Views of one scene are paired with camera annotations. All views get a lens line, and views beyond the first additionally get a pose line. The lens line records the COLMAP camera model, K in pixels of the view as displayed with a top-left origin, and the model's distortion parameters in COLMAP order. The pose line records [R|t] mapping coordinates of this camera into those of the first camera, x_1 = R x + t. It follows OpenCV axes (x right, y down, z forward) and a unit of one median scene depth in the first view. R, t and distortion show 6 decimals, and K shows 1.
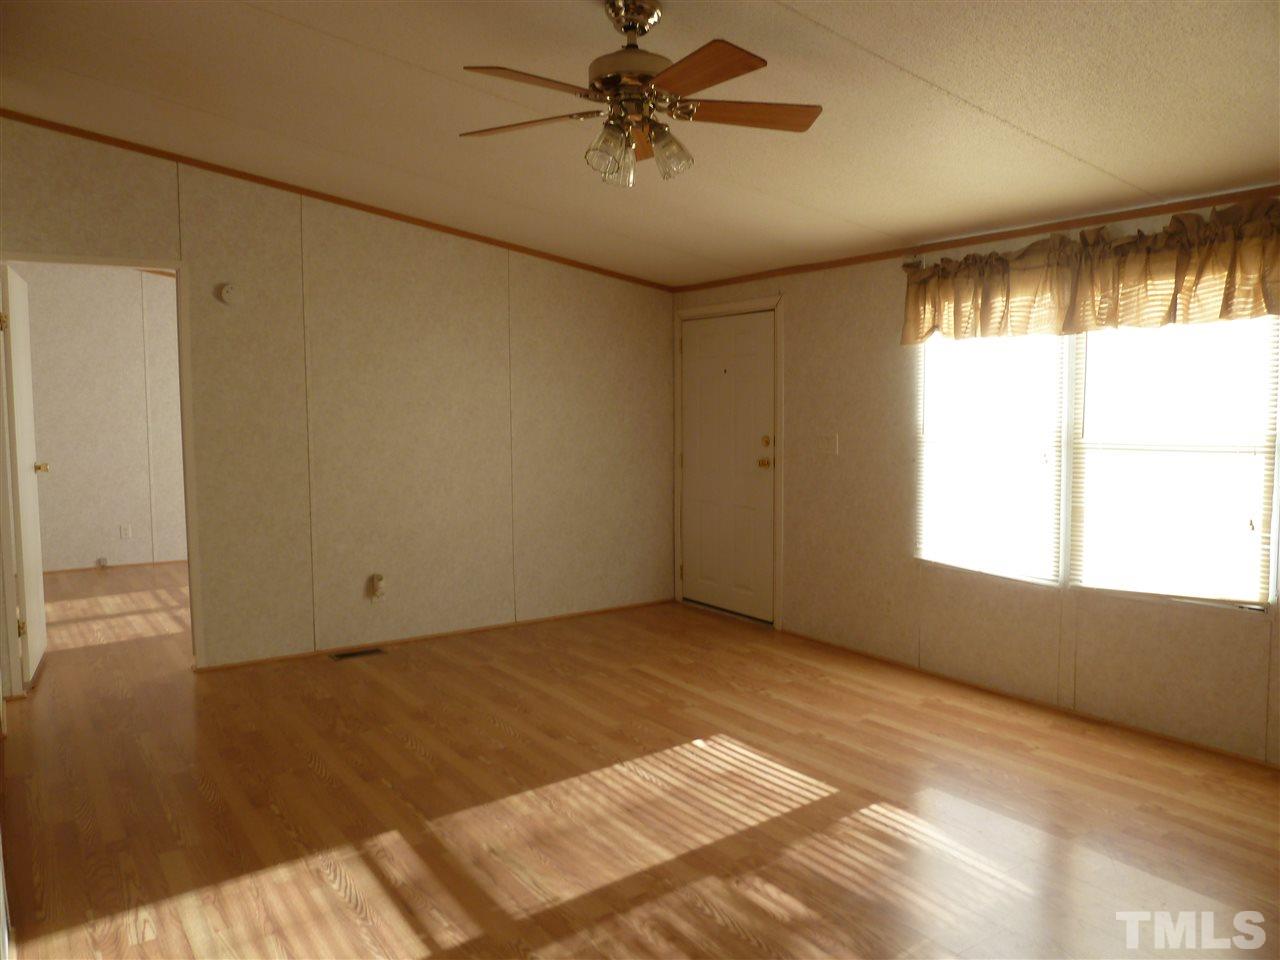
lens RADIAL K [[946.9, 0, 647.3], [0, 946.9, 479.4], [0, 0, 1]] dist [-0.037079, -0.002367]
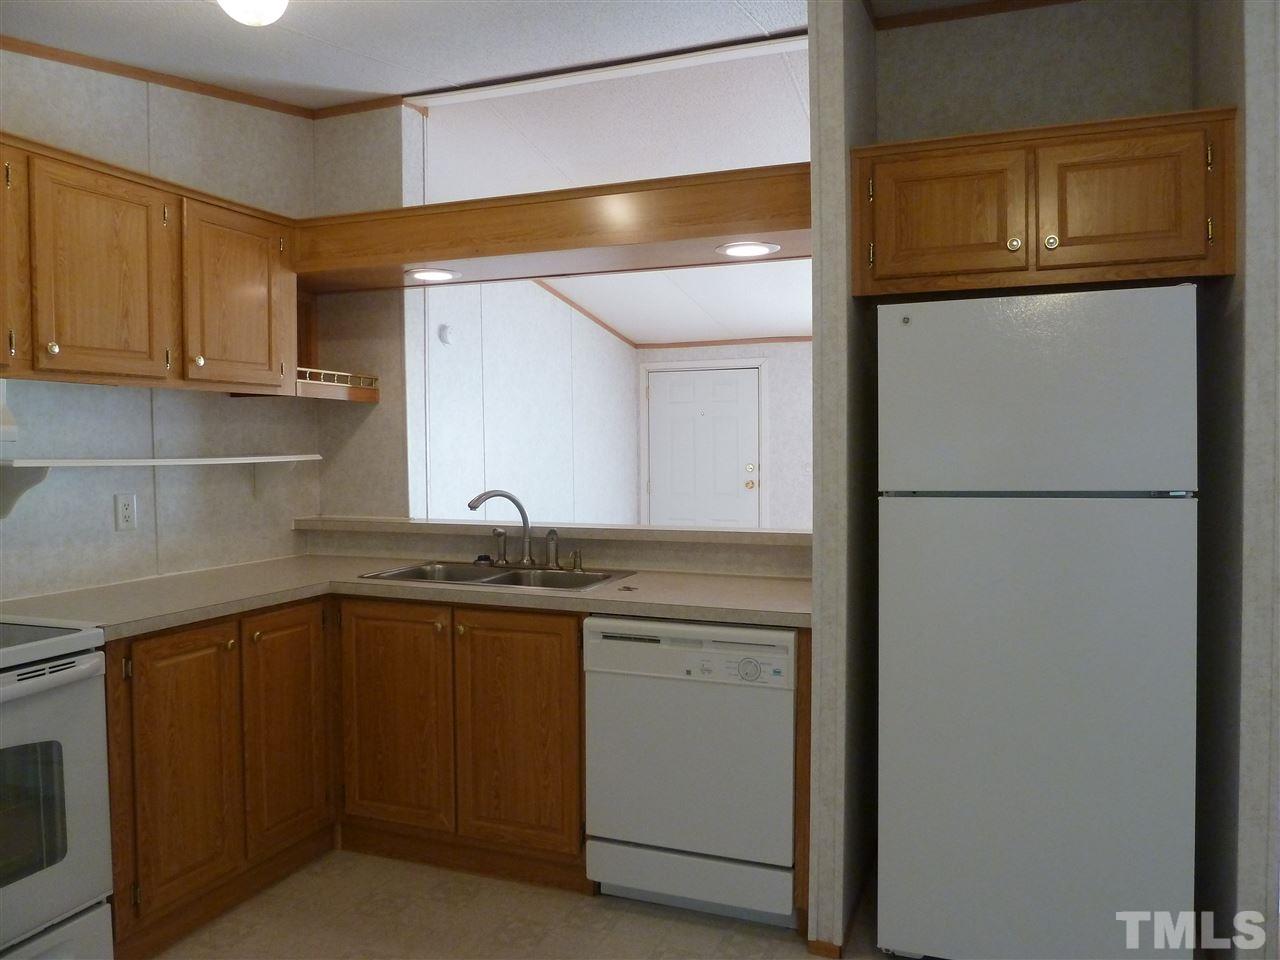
lens RADIAL K [[946.9, 0, 644.9], [0, 946.9, 480.4], [0, 0, 1]] dist [-0.037079, -0.002367]
pose [[0.824280, -0.026169, 0.565577, -1.066255], [0.049131, 0.998469, -0.025405, 0.004212], [-0.564046, 0.048729, 0.824304, 0.010828]]
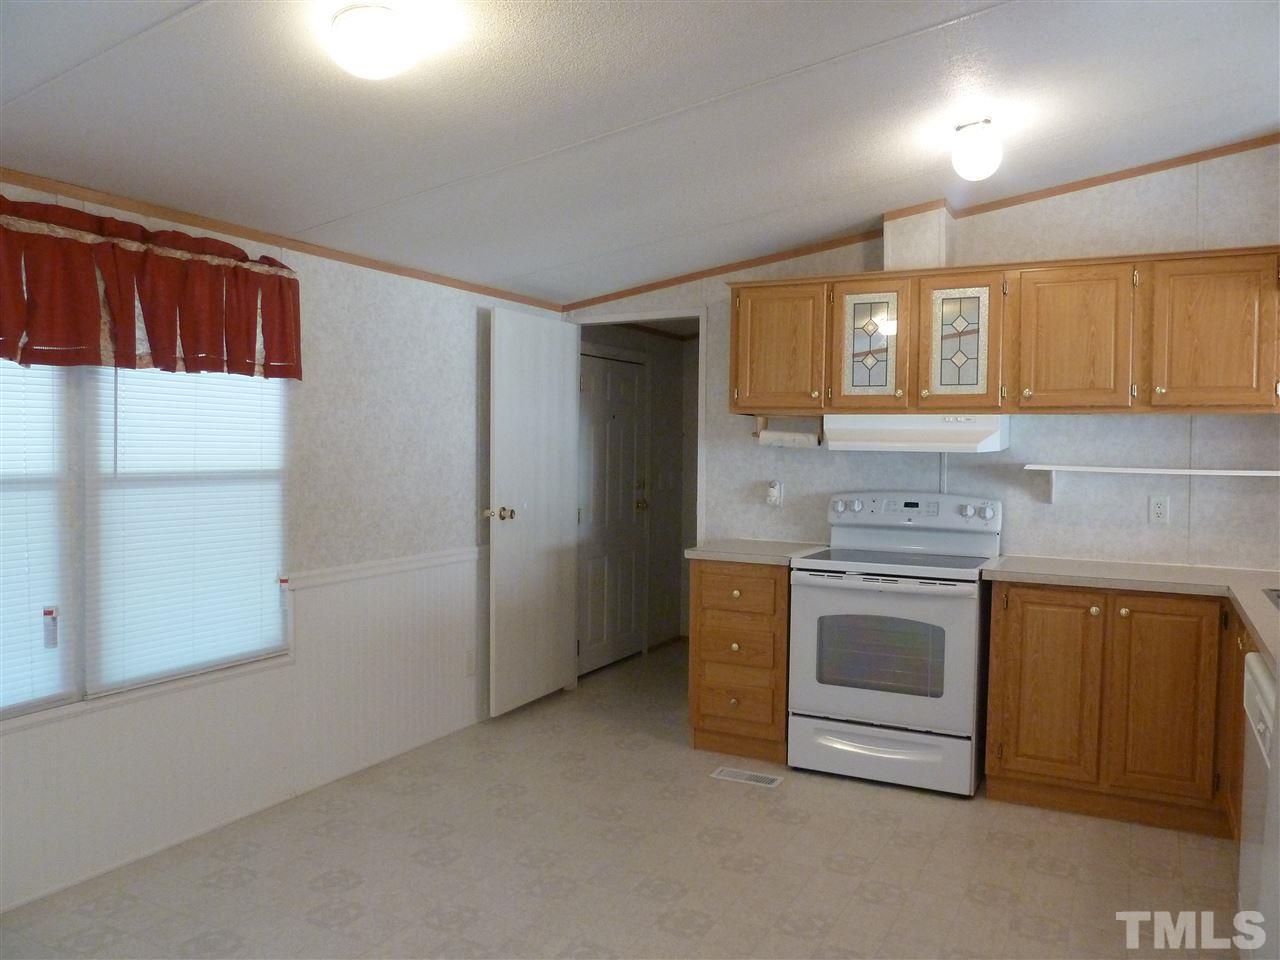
lens RADIAL K [[946.9, 0, 652.5], [0, 946.9, 487.1], [0, 0, 1]] dist [-0.037079, -0.002367]
pose [[0.456286, 0.044196, -0.888735, -0.315509], [-0.081128, 0.996672, 0.007912, 0.001094], [0.886127, 0.068491, 0.458353, -0.042057]]
